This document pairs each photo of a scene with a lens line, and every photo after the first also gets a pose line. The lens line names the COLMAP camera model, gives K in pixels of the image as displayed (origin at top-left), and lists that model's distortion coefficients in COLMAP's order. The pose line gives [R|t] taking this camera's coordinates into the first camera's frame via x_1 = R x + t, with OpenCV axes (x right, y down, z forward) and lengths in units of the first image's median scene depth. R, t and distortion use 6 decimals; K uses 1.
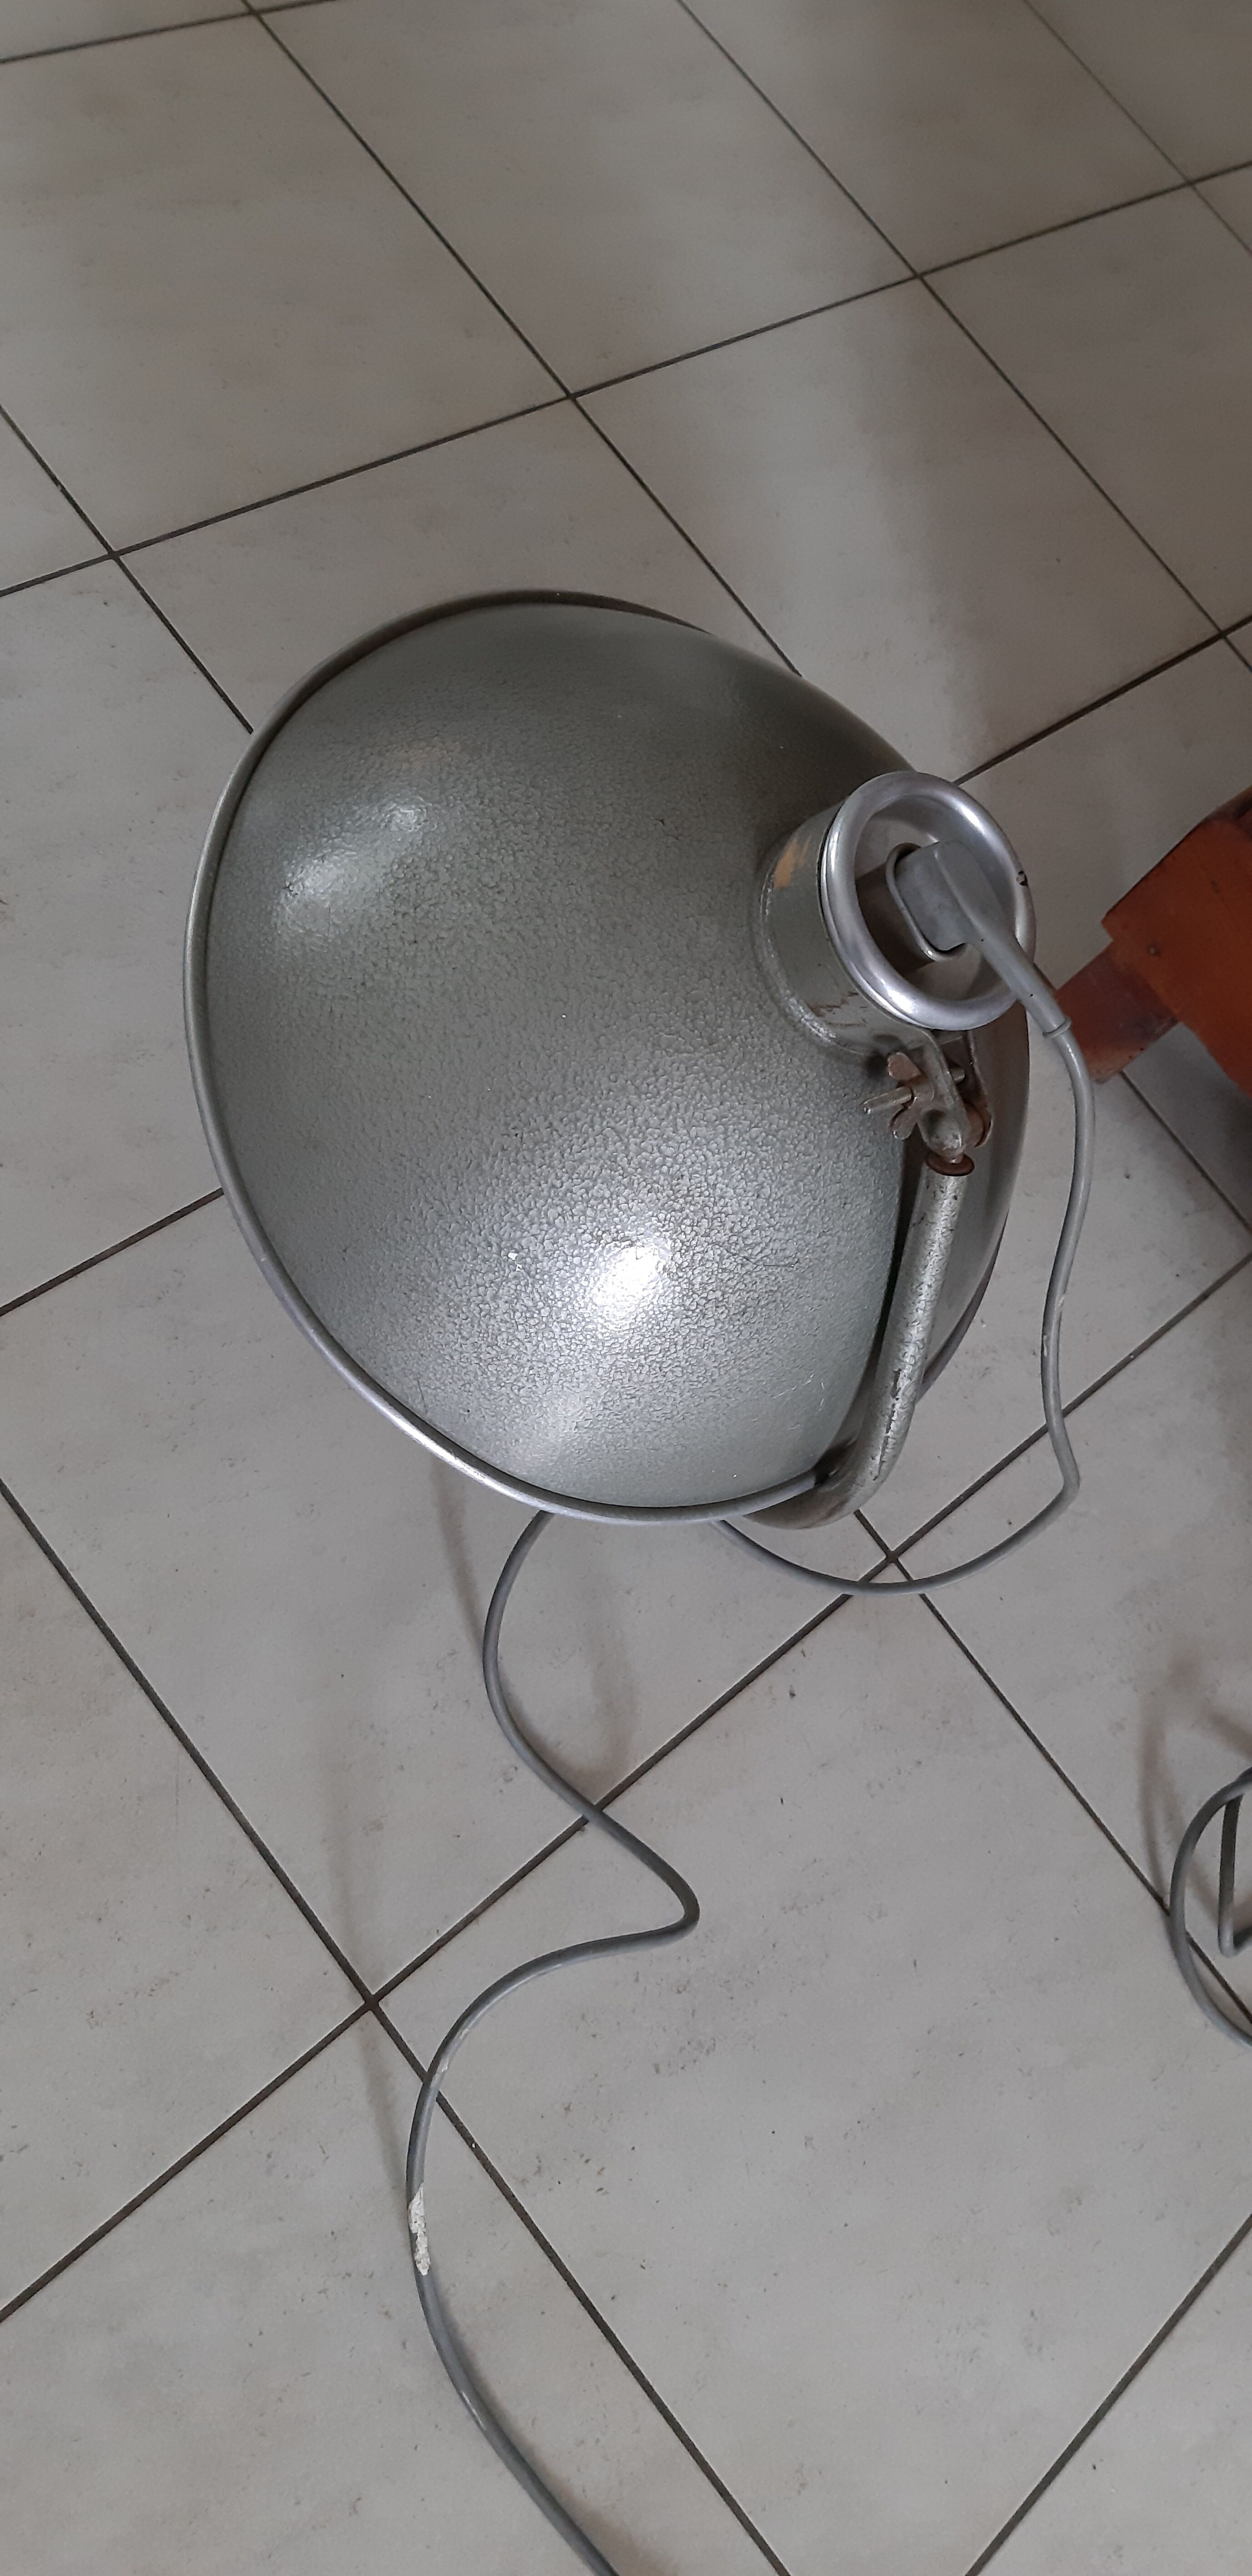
lens RADIAL K [[1976.2, 0, 626.0], [0, 1976.2, 1288.0], [0, 0, 1]] dist [0.023009, -0.073112]
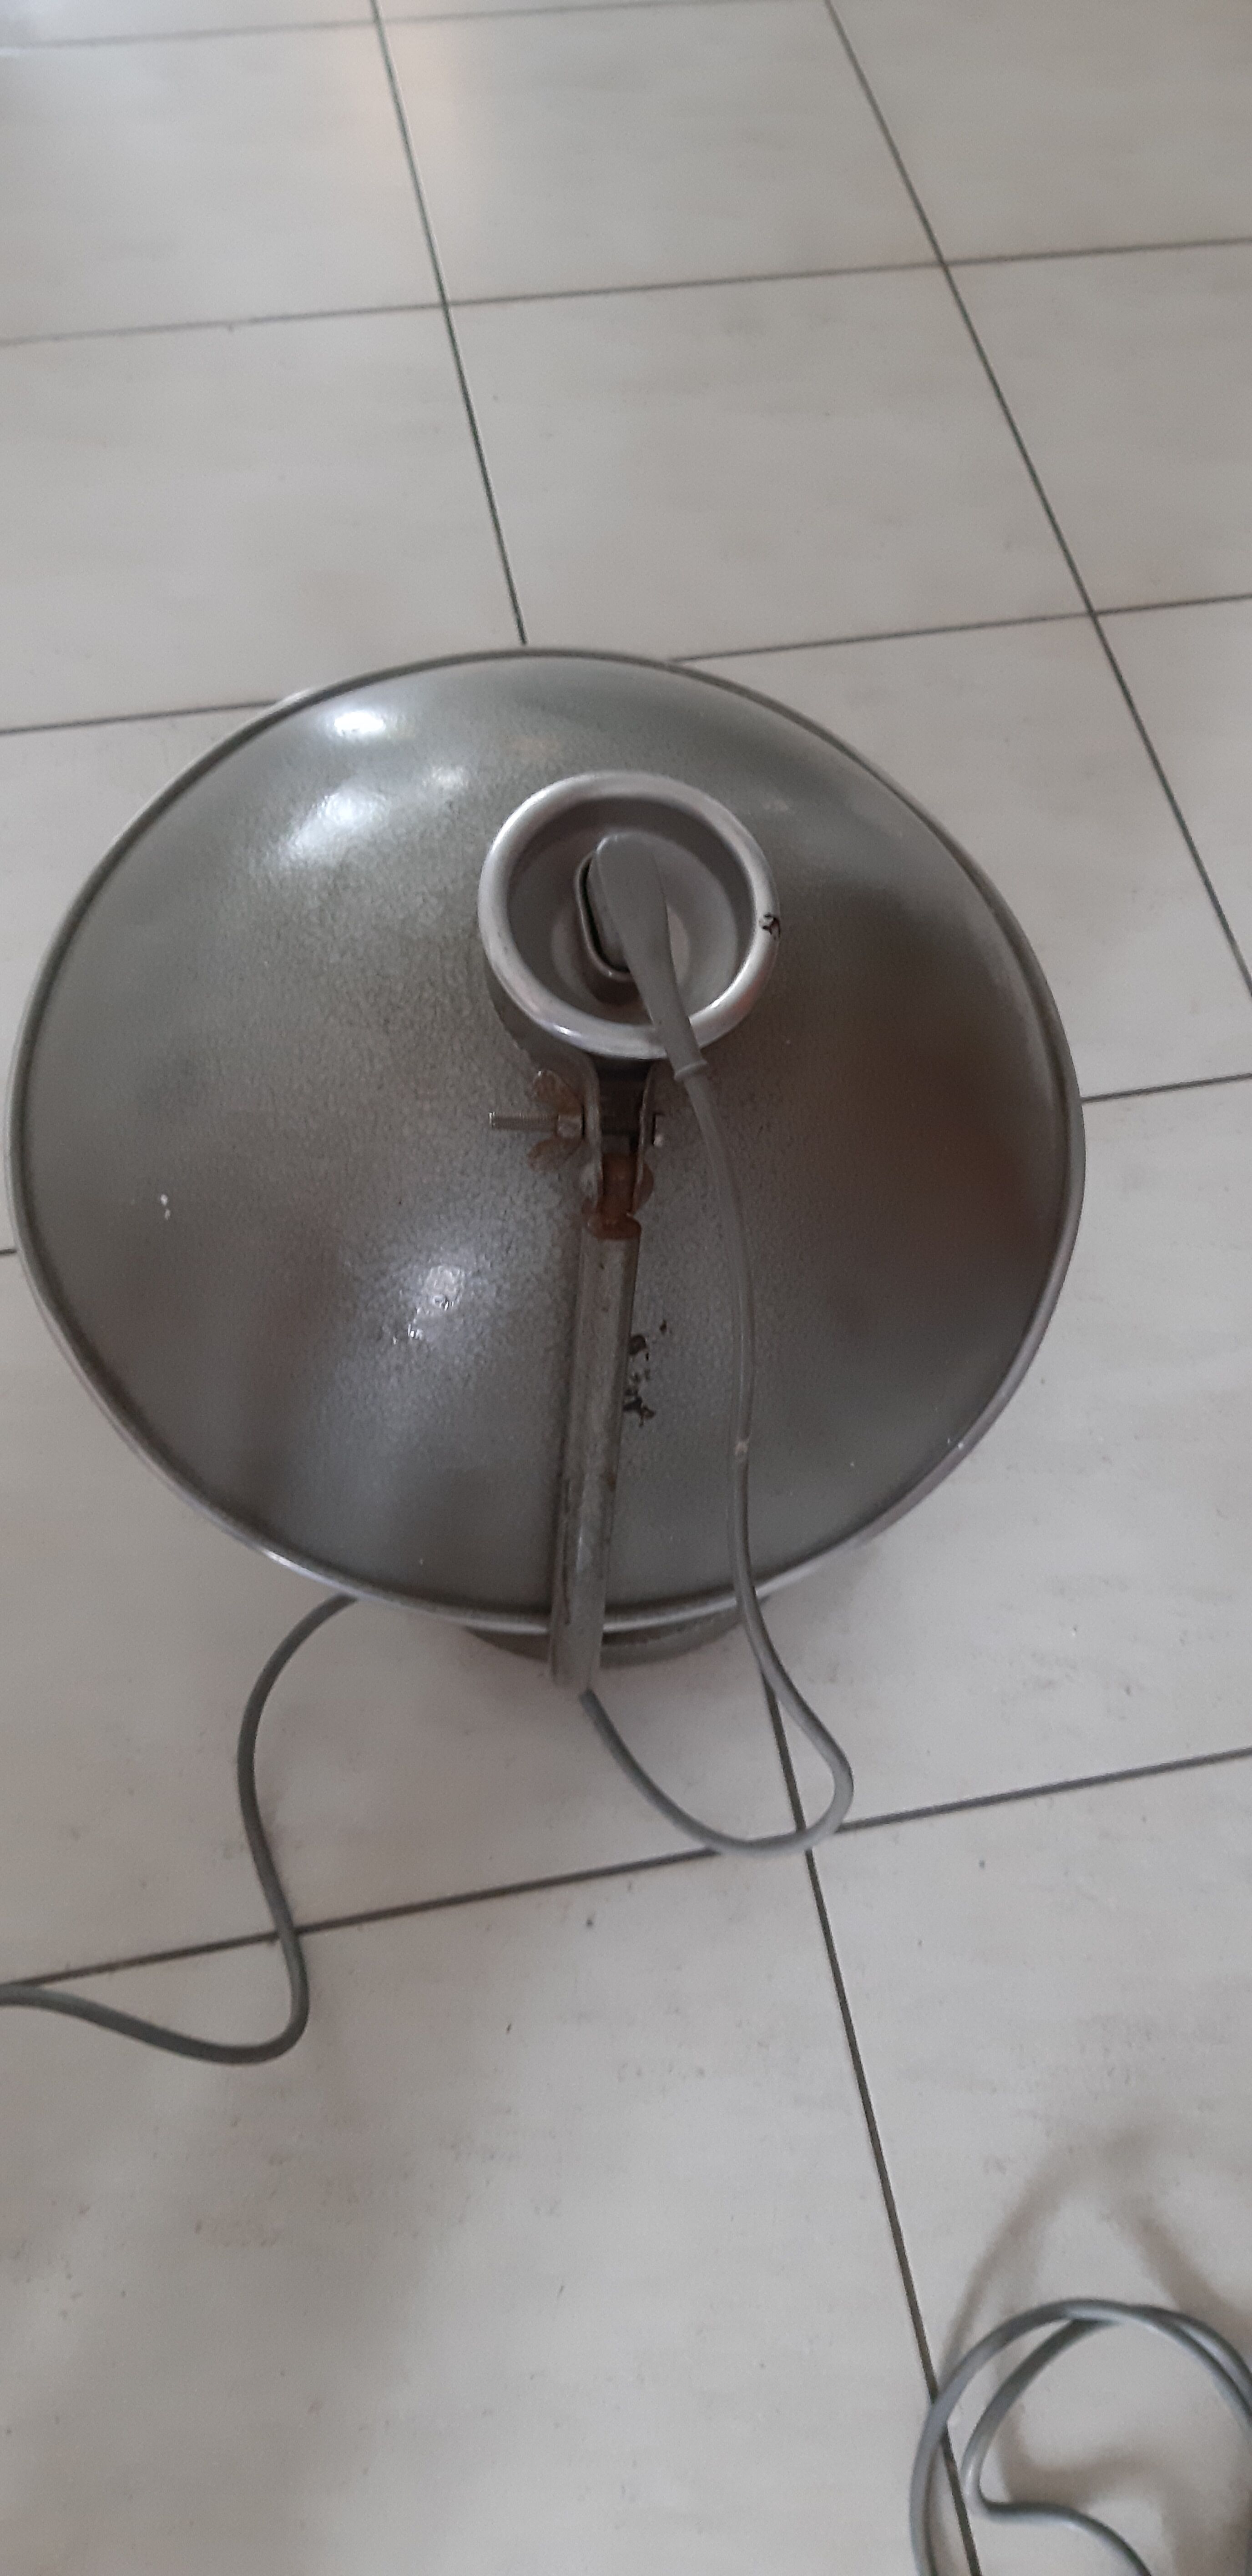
lens RADIAL K [[1976.2, 0, 626.0], [0, 1976.2, 1288.0], [0, 0, 1]] dist [0.023009, -0.073112]
pose [[0.831759, 0.235026, -0.502931, 0.508788], [-0.331055, 0.937234, -0.109525, 0.044216], [0.445623, 0.257596, 0.857359, 0.240225]]
